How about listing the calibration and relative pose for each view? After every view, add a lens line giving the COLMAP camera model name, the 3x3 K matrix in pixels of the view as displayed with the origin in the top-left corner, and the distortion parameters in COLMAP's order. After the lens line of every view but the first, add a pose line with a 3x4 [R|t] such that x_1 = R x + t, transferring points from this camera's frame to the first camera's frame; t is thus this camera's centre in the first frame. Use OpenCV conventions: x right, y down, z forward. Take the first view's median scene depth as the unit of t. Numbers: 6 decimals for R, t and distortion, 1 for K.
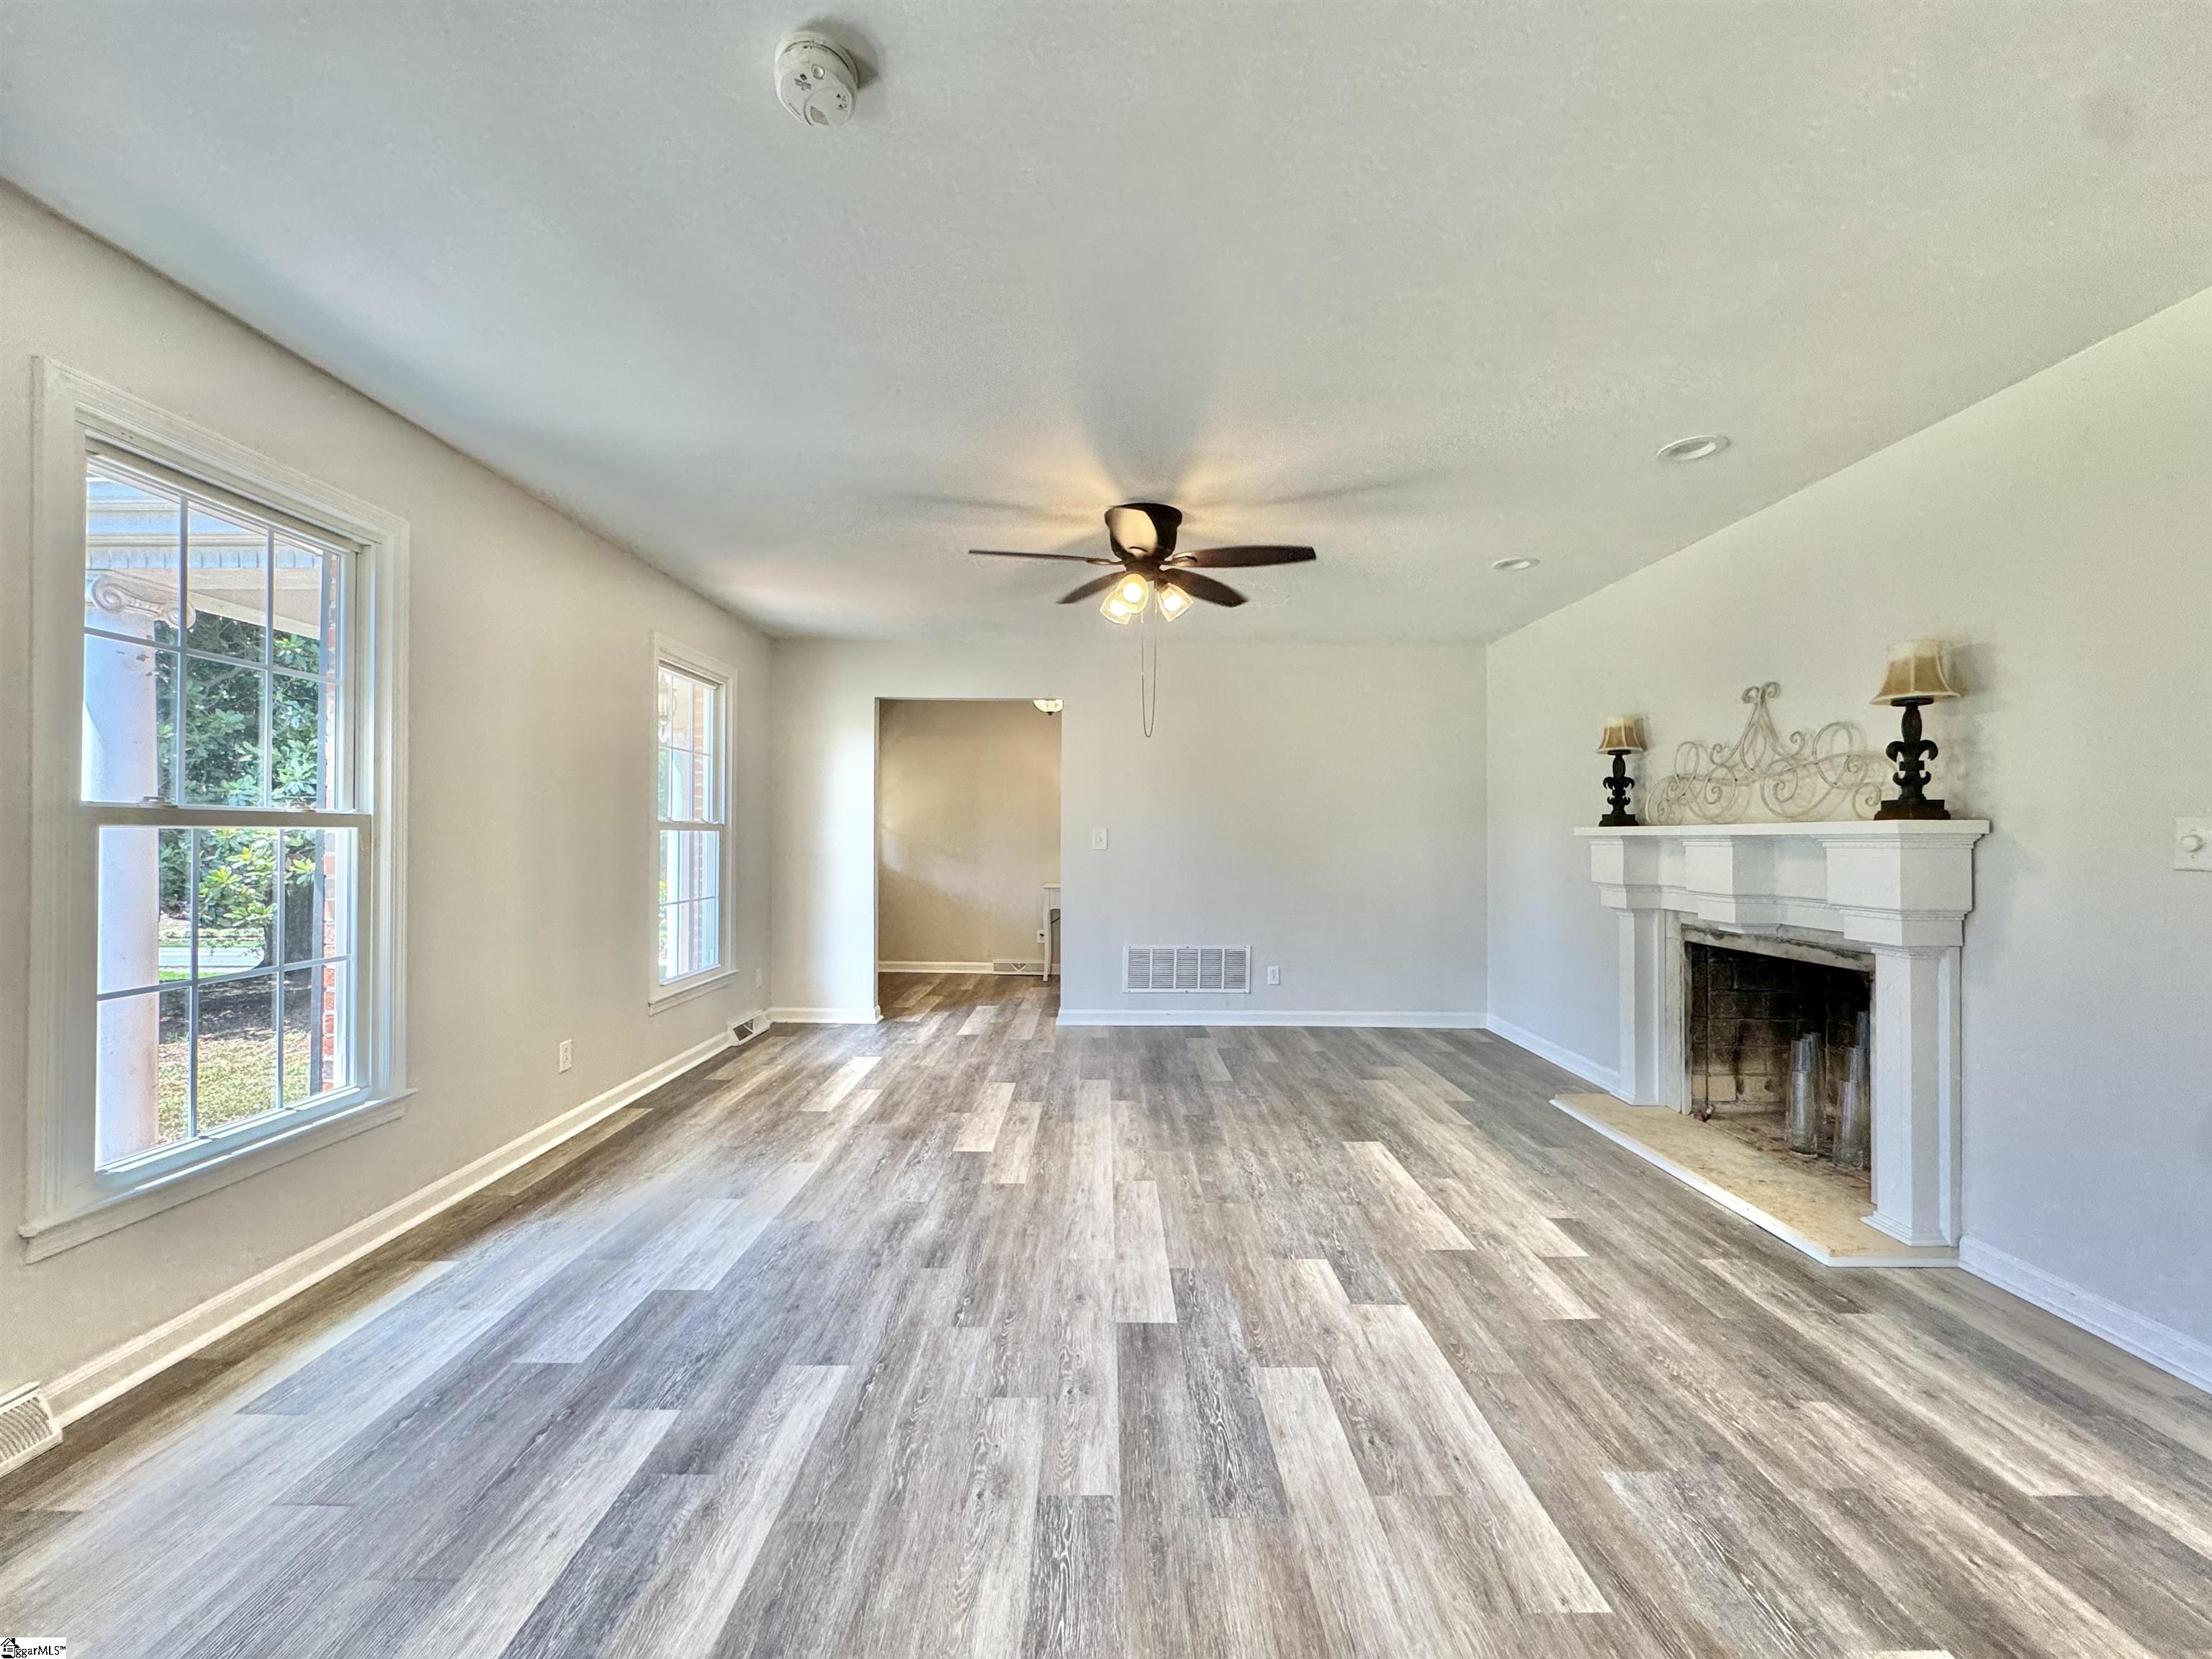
lens RADIAL K [[884.3, 0, 1106.0], [0, 884.3, 829.5], [0, 0, 1]] dist [-0.007954, 0.000038]
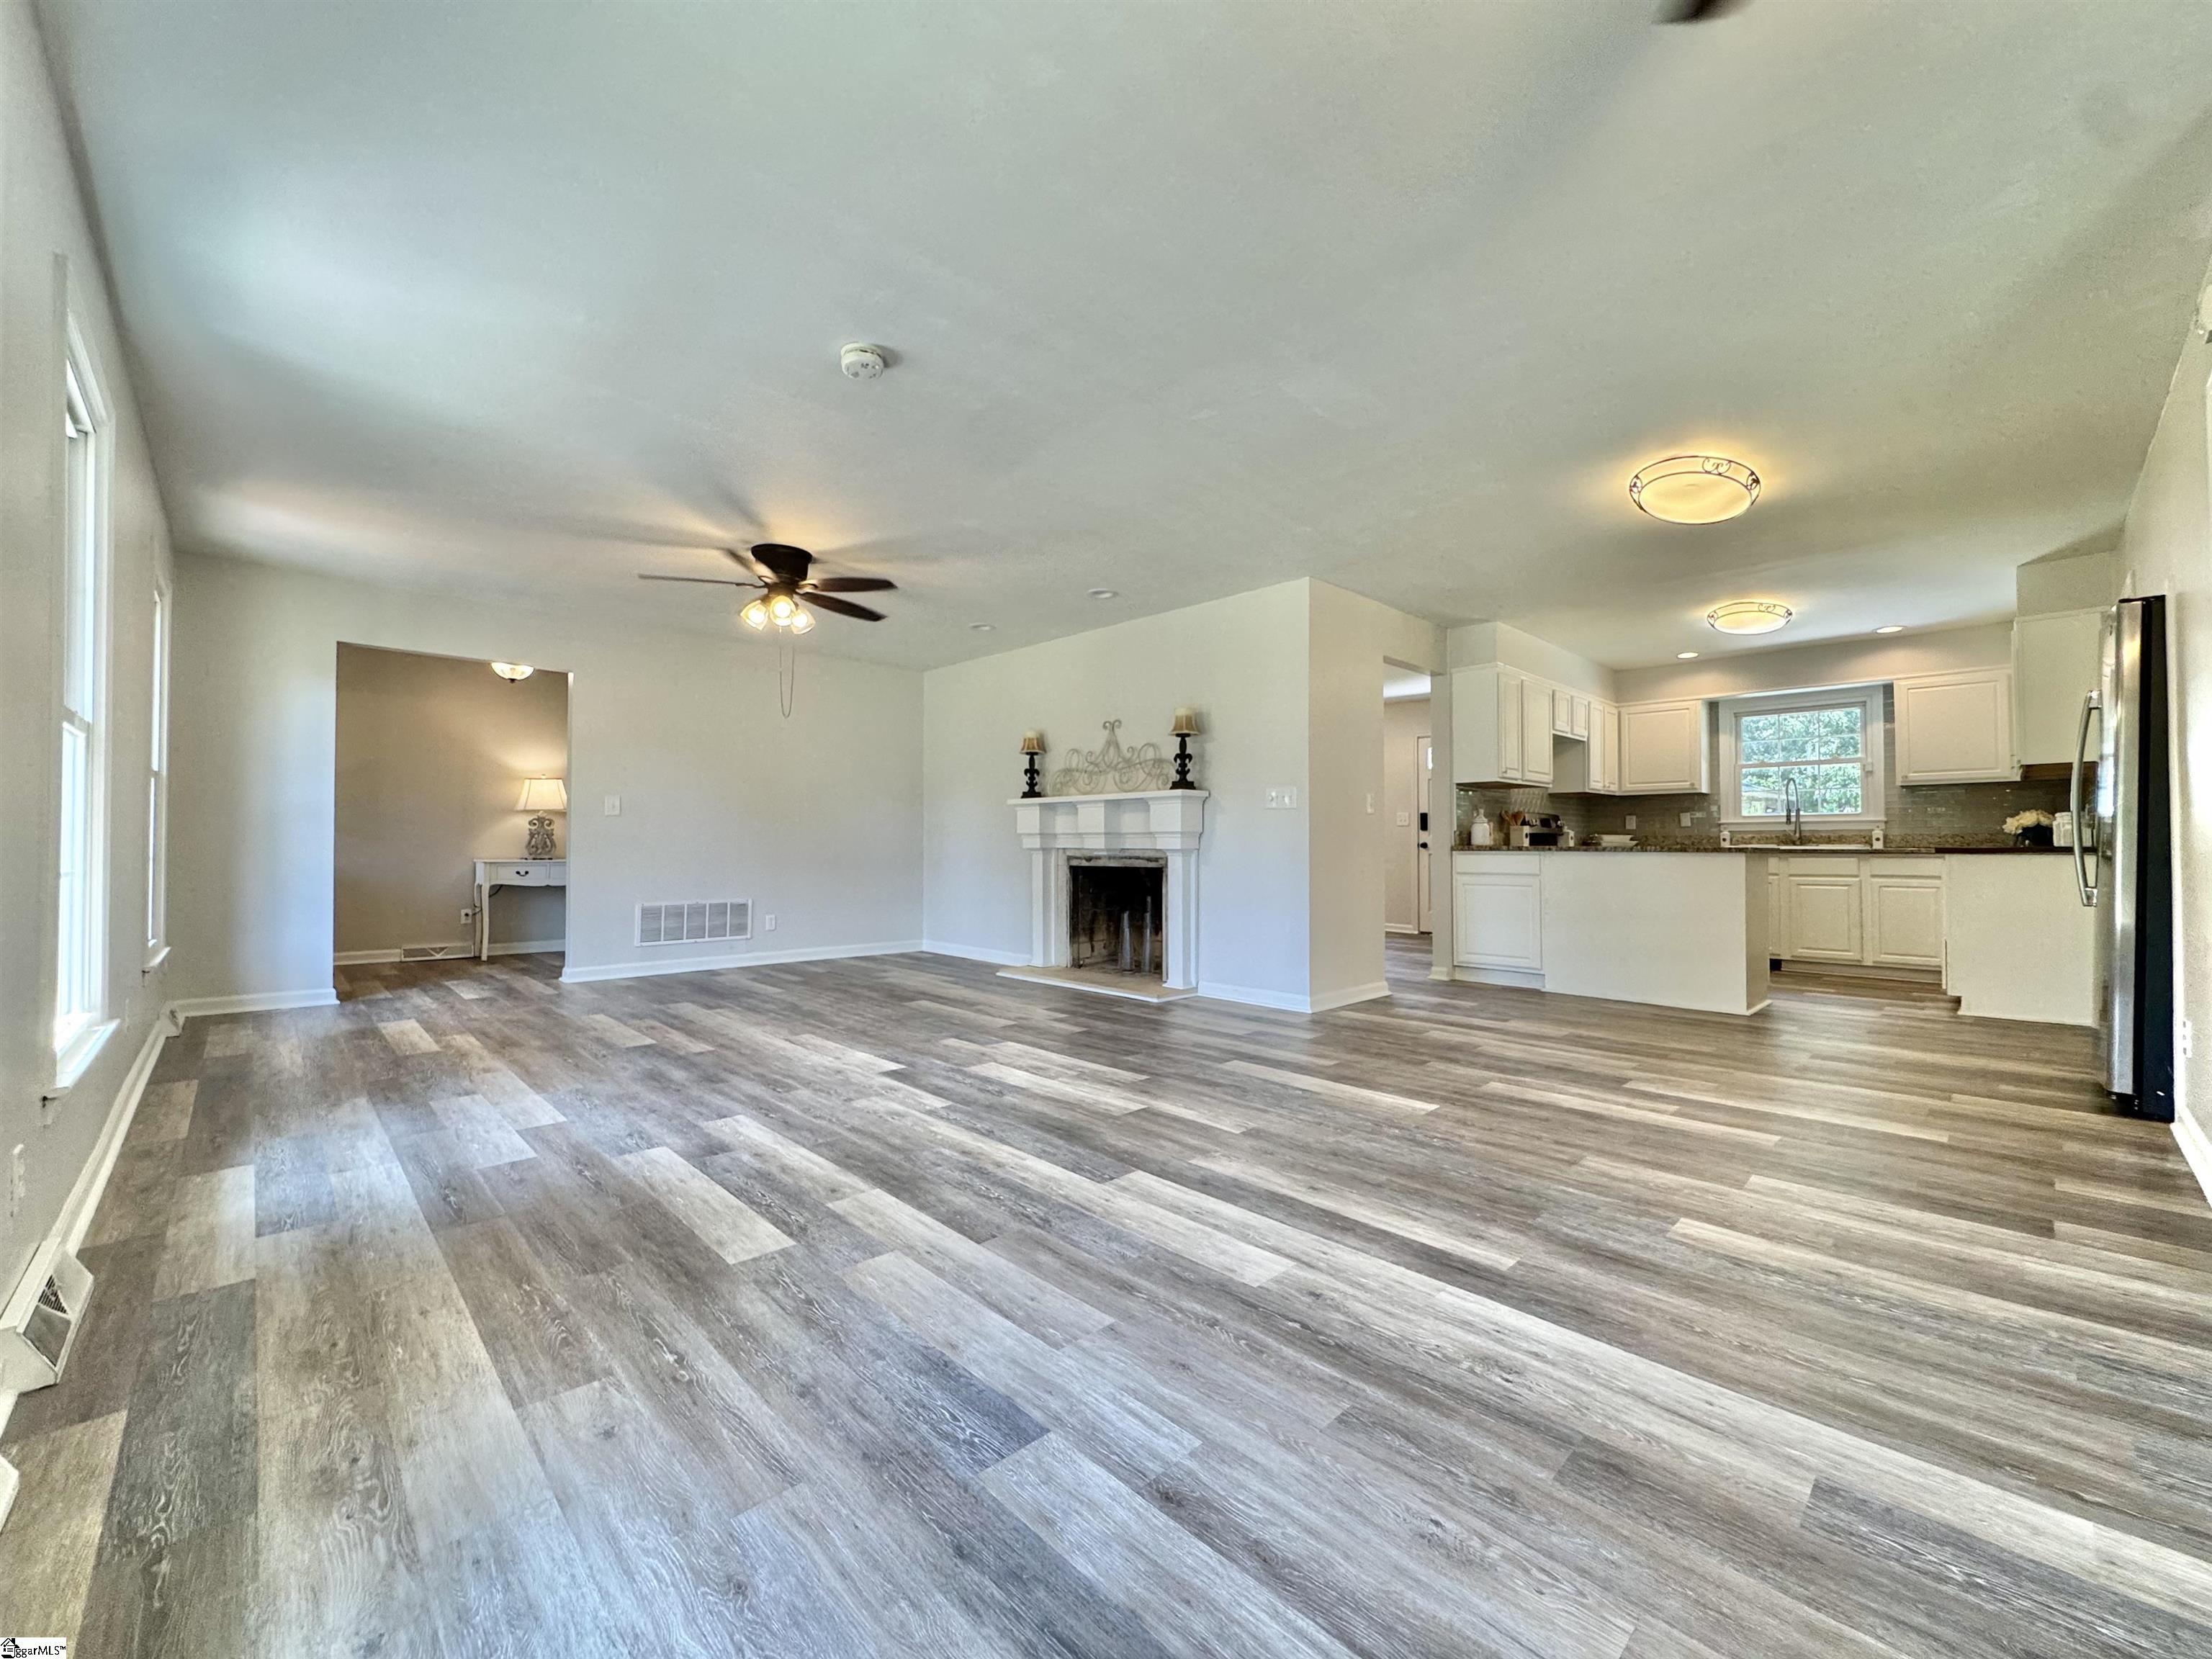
lens RADIAL K [[898.5, 0, 1106.0], [0, 898.5, 829.5], [0, 0, 1]] dist [-0.002885, -0.000149]
pose [[0.715189, 0.009741, 0.698864, -0.653323], [-0.003256, 0.999938, -0.010606, 0.094941], [-0.698924, 0.005310, 0.715176, -0.380132]]
